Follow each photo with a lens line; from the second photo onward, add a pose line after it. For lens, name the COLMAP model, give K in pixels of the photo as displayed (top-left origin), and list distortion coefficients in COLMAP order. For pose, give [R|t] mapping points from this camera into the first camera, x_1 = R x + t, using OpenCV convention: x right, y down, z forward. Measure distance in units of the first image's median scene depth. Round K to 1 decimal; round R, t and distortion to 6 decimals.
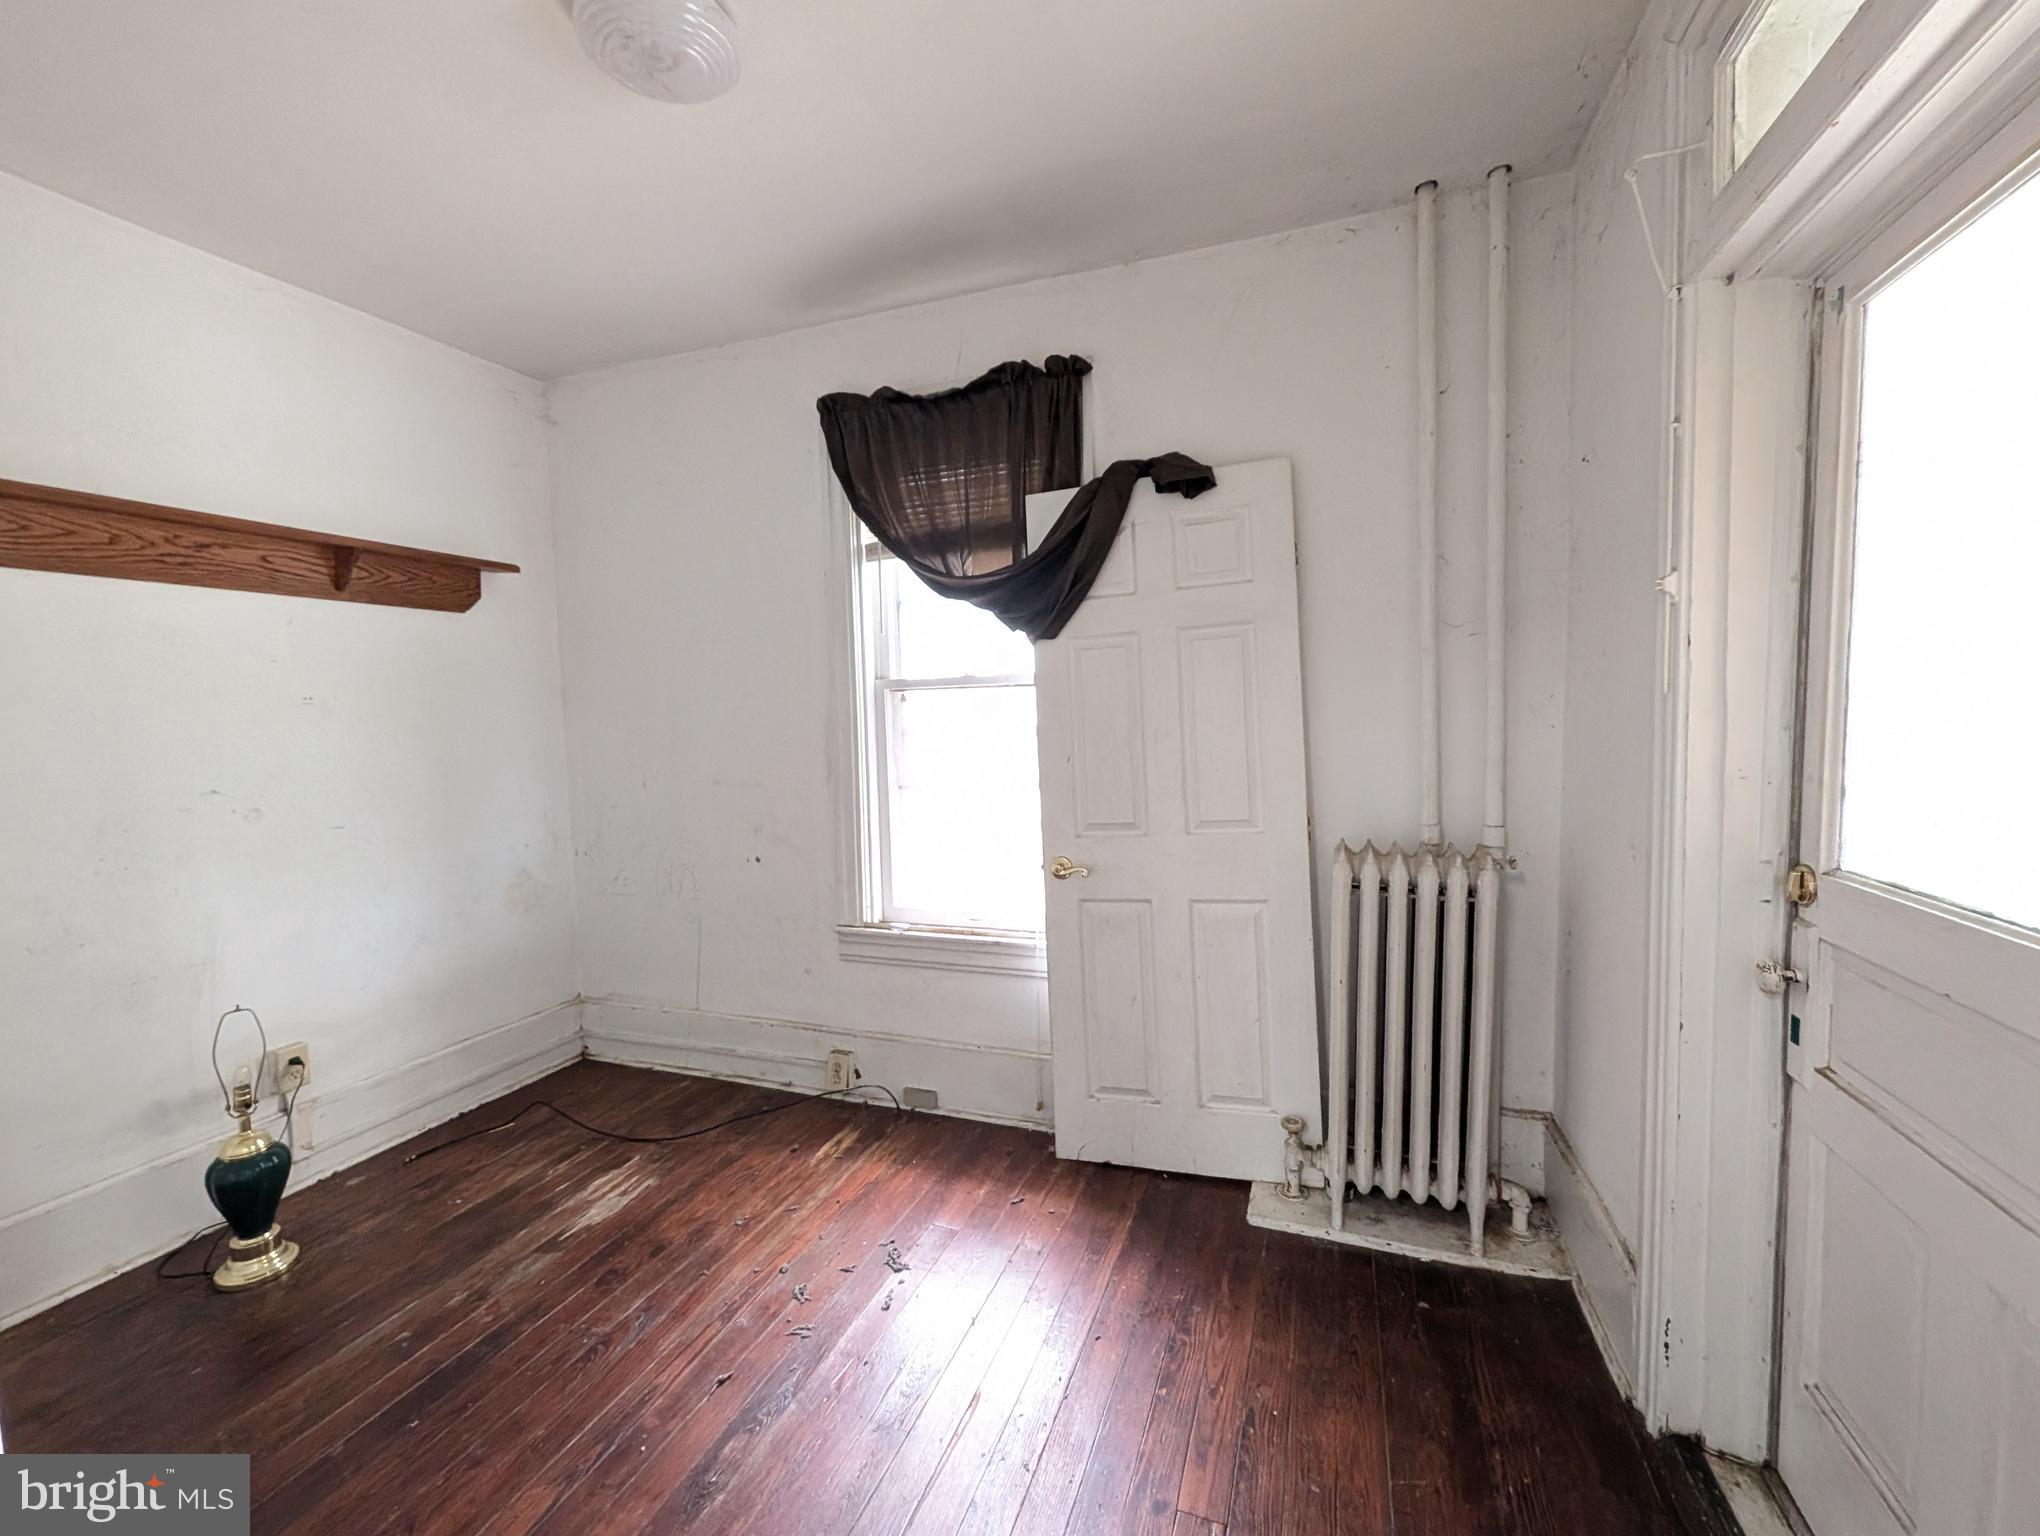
lens RADIAL K [[843.6, 0, 1017.9], [0, 843.6, 766.8], [0, 0, 1]] dist [0.000899, 0.000161]
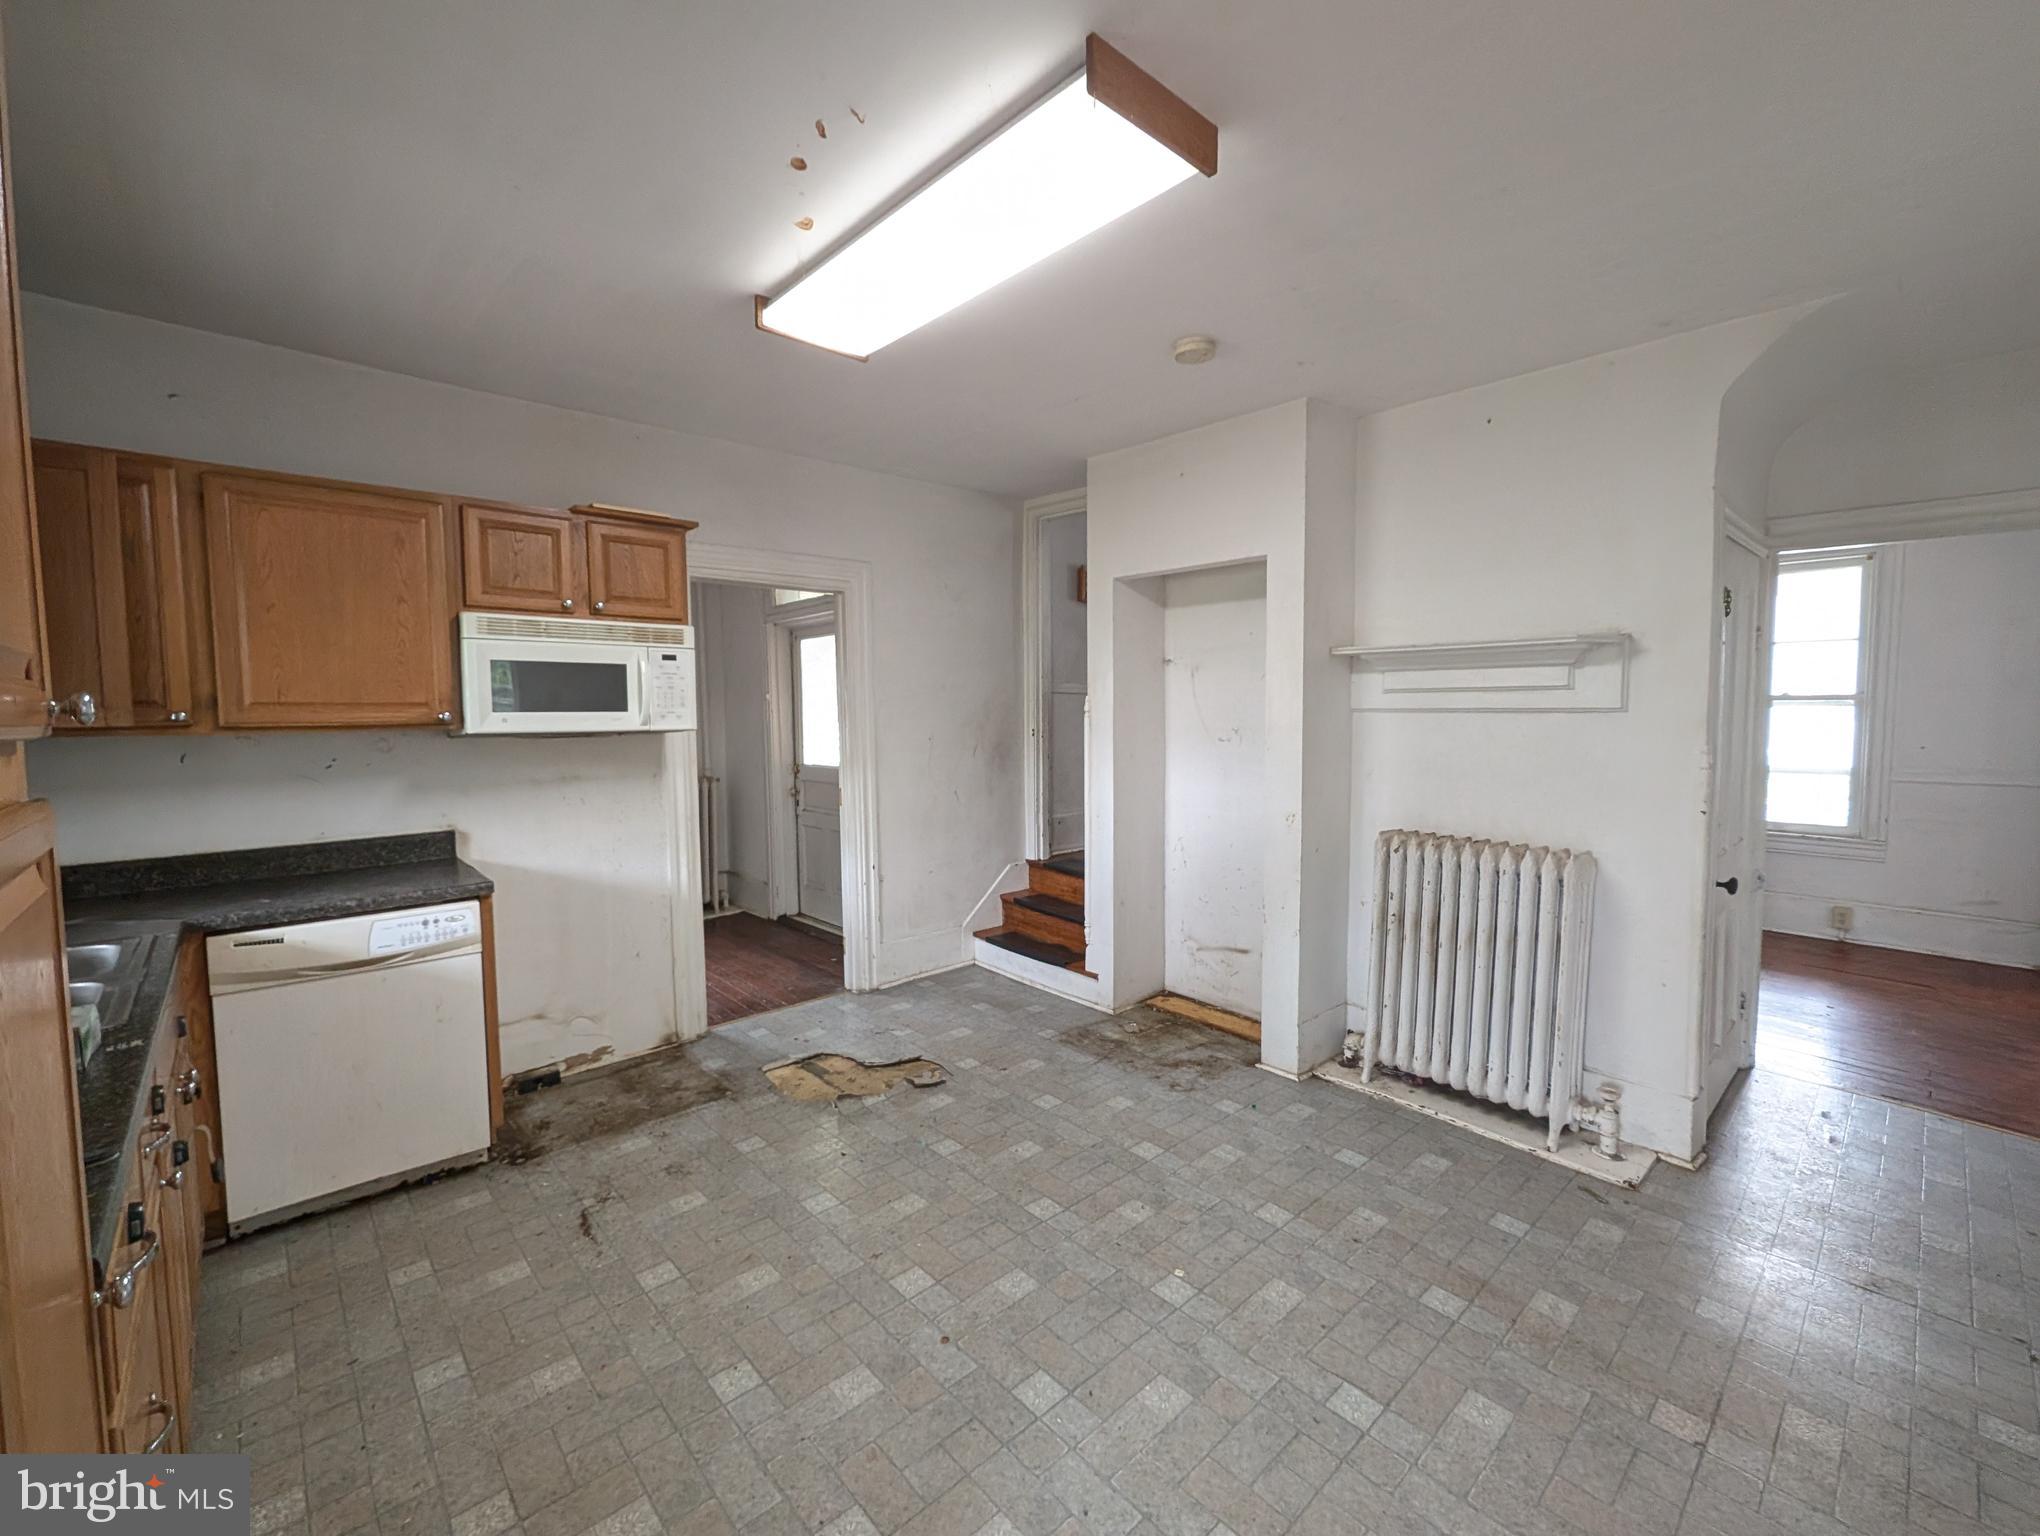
lens RADIAL K [[843.6, 0, 1021.6], [0, 843.6, 765.8], [0, 0, 1]] dist [0.000899, 0.000161]
pose [[0.474768, -0.046863, 0.878862, -1.217068], [0.057217, 0.998112, 0.022312, 0.049161], [-0.878249, 0.039693, 0.476554, -1.084242]]
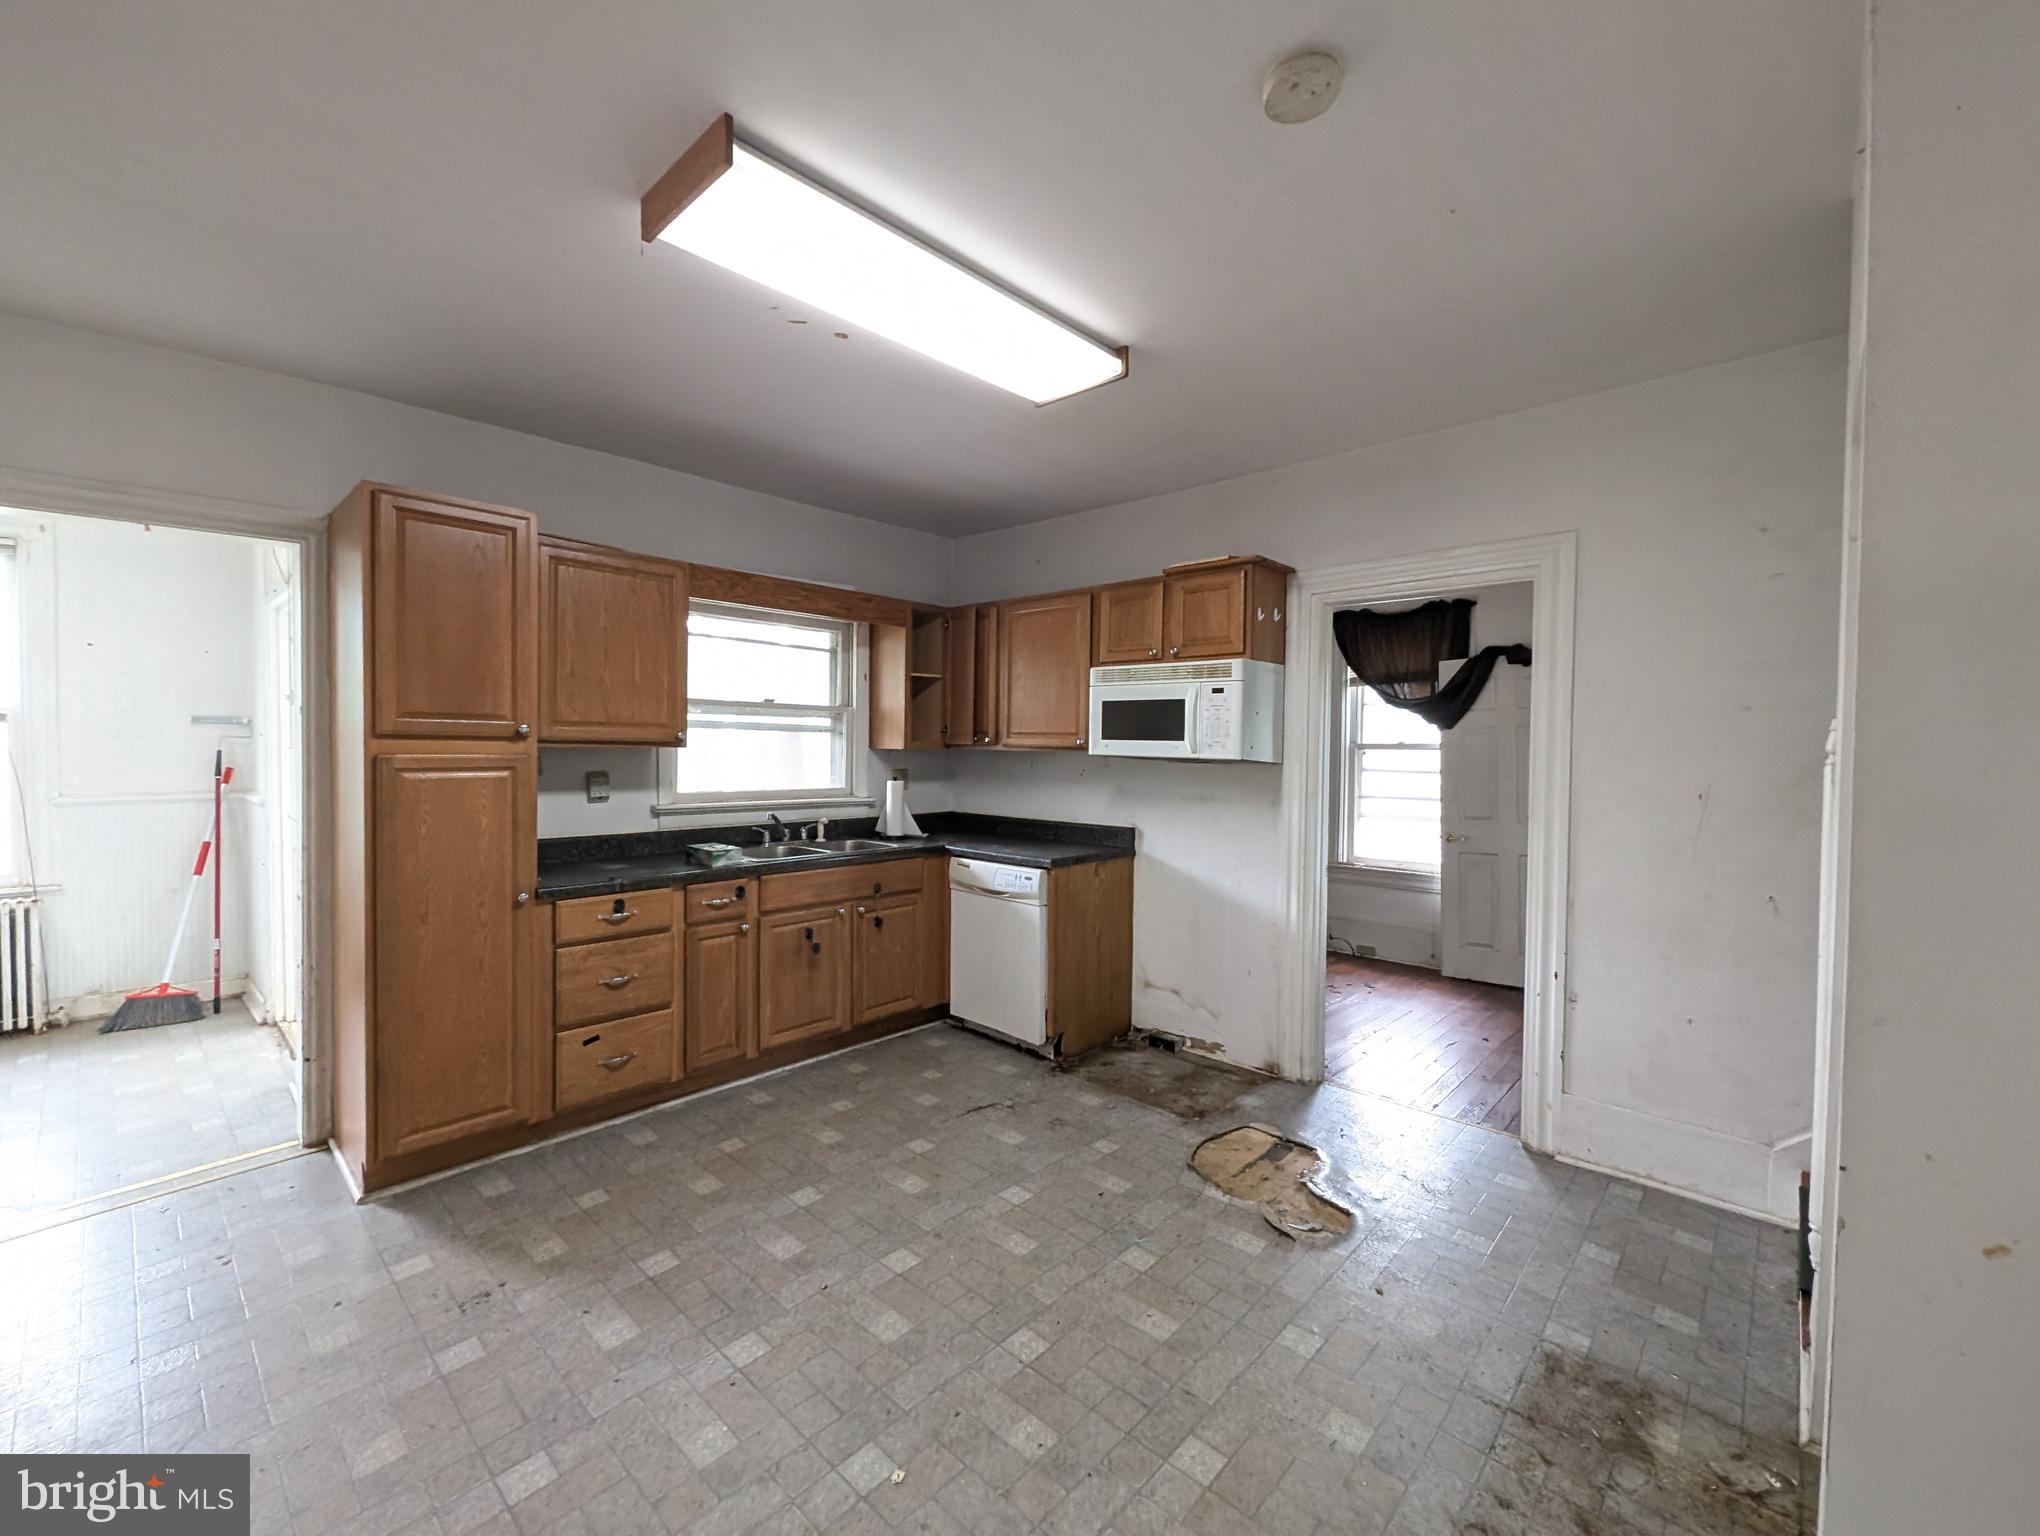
lens RADIAL K [[843.6, 0, 1012.4], [0, 843.6, 763.6], [0, 0, 1]] dist [0.000899, 0.000161]
pose [[0.912689, 0.037210, -0.406958, -0.097502], [-0.053550, 0.998149, -0.028831, 0.057456], [0.405132, 0.048106, 0.912992, -1.378033]]
